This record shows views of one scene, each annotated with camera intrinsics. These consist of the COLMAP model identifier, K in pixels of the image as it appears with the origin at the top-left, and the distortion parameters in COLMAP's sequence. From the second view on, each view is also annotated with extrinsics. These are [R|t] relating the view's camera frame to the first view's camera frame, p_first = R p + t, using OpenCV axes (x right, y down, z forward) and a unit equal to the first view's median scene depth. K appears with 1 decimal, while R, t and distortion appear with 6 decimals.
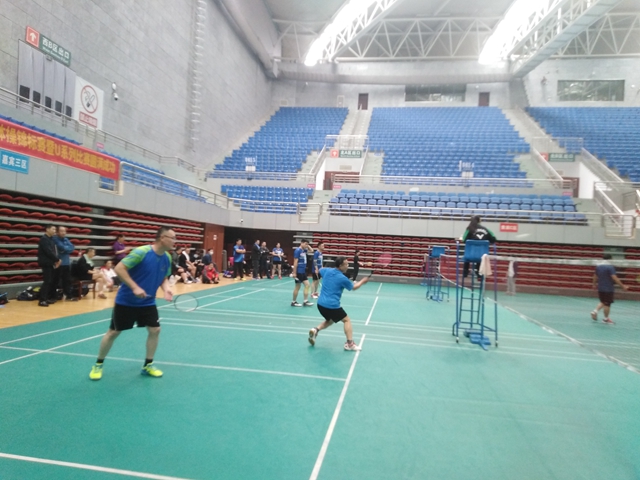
lens RADIAL K [[457.8, 0, 320.0], [0, 457.8, 240.0], [0, 0, 1]] dist [0.109384, -0.130898]
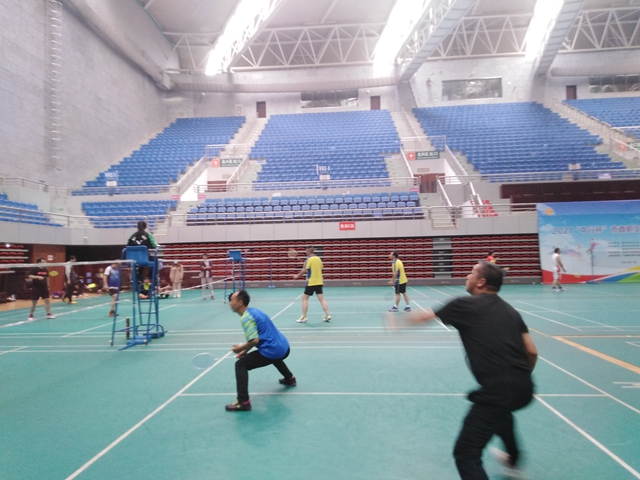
lens RADIAL K [[459.8, 0, 320.0], [0, 459.8, 240.0], [0, 0, 1]] dist [0.116860, -0.157872]
pose [[0.993276, -0.075820, 0.087482, 0.165662], [0.077062, 0.996967, -0.010903, 0.007570], [-0.086390, 0.017571, 0.996106, -0.023221]]
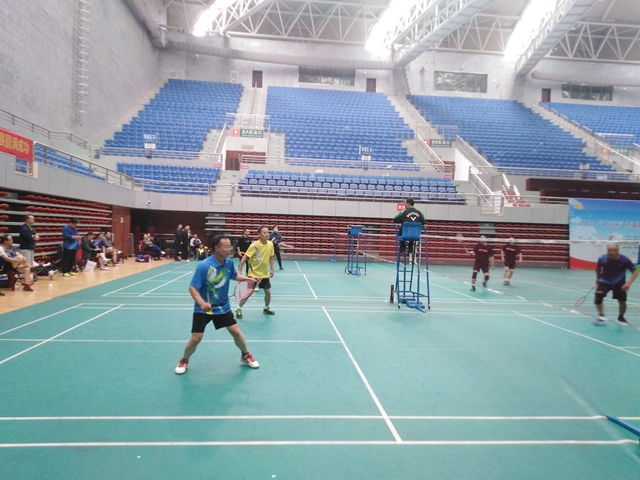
lens RADIAL K [[459.8, 0, 320.0], [0, 459.8, 240.0], [0, 0, 1]] dist [0.116860, -0.157872]
pose [[0.969009, -0.026689, 0.245579, -0.046248], [0.014835, 0.998639, 0.049992, -0.004280], [-0.246579, -0.044800, 0.968087, -0.024123]]
